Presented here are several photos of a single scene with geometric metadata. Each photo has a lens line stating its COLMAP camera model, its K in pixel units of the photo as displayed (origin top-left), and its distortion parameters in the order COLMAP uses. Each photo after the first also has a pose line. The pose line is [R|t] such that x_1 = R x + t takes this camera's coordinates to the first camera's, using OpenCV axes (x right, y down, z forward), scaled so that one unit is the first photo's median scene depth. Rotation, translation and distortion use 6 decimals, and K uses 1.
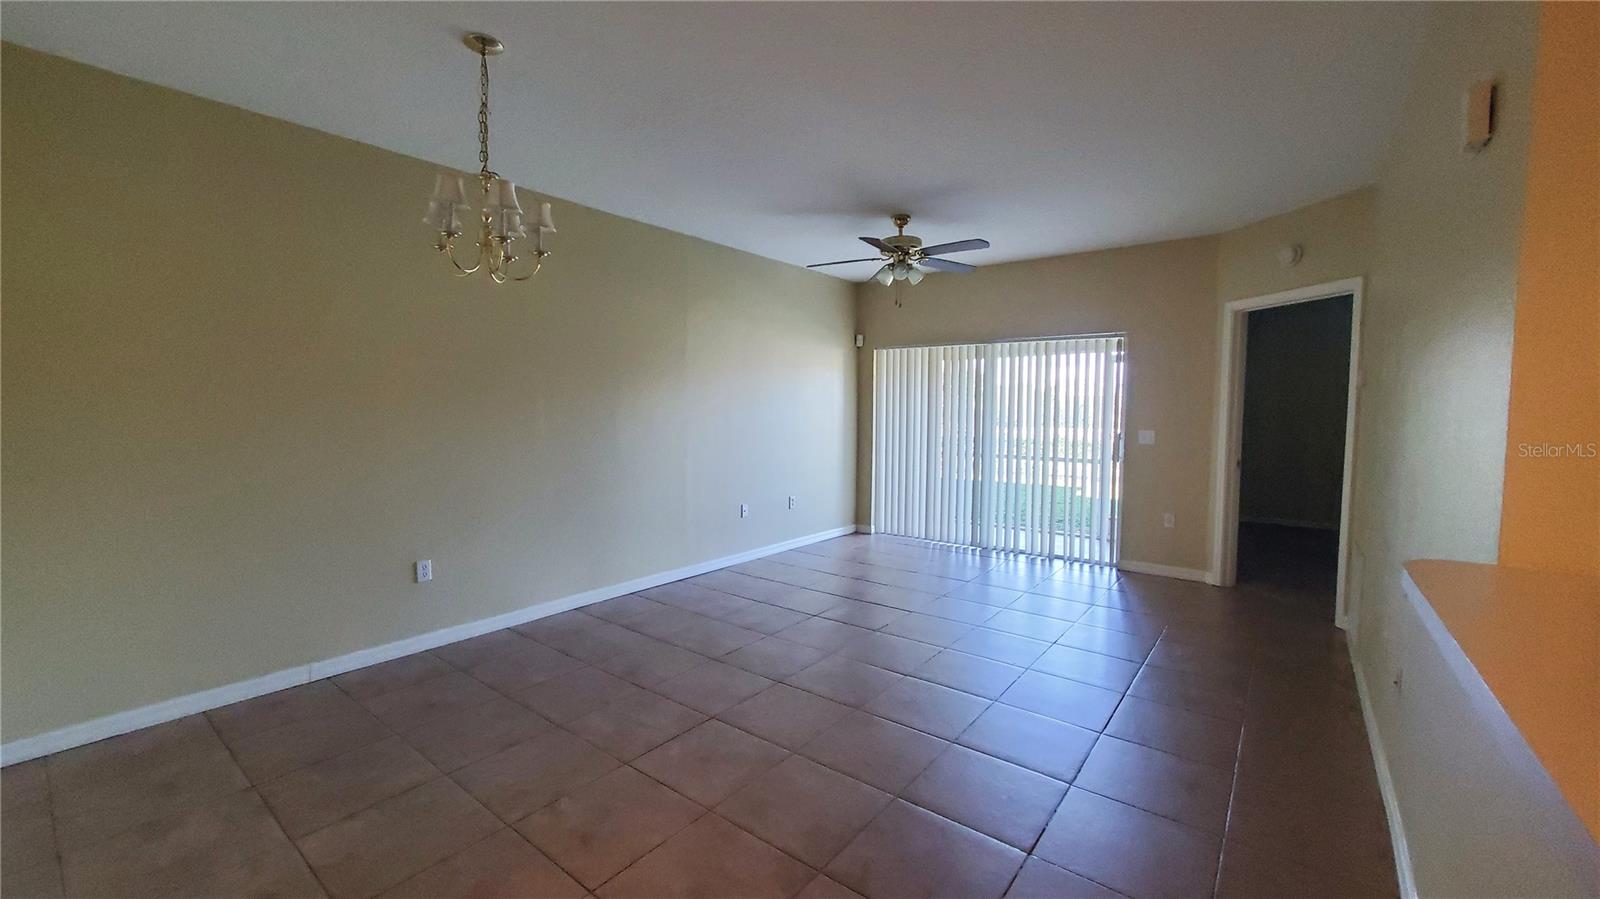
lens RADIAL K [[634.6, 0, 798.4], [0, 634.6, 451.2], [0, 0, 1]] dist [-0.004723, -0.001071]
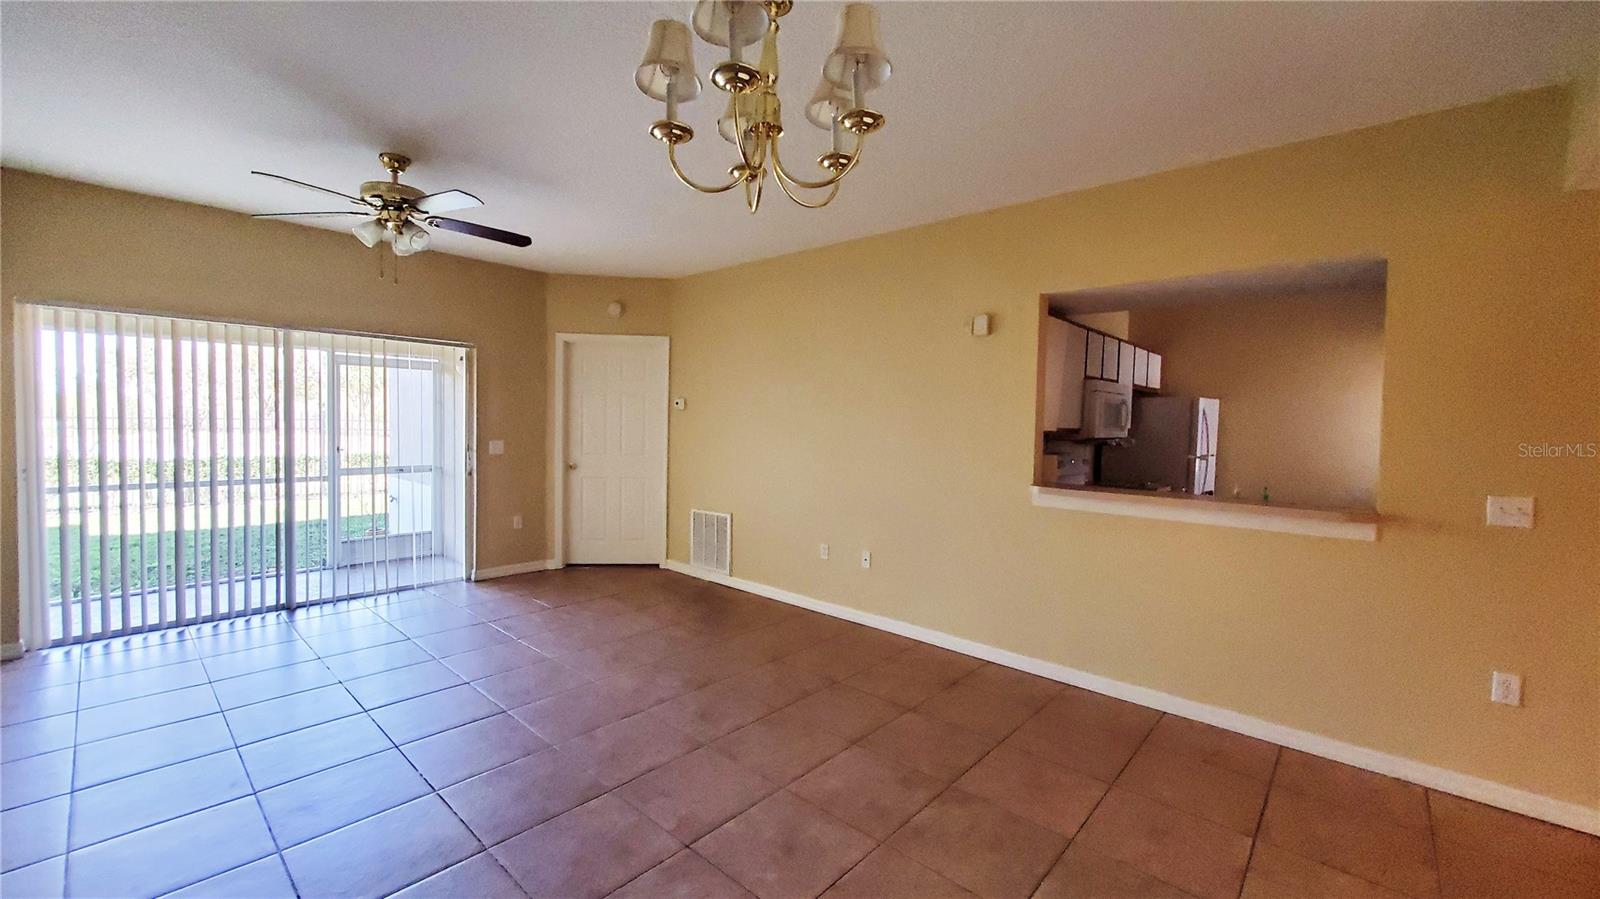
lens RADIAL K [[634.6, 0, 799.1], [0, 634.6, 445.2], [0, 0, 1]] dist [-0.004723, -0.001071]
pose [[0.057968, -0.040383, 0.997501, -0.452546], [0.052876, 0.997903, 0.037326, -0.037253], [-0.996917, 0.050581, 0.059982, 0.427385]]
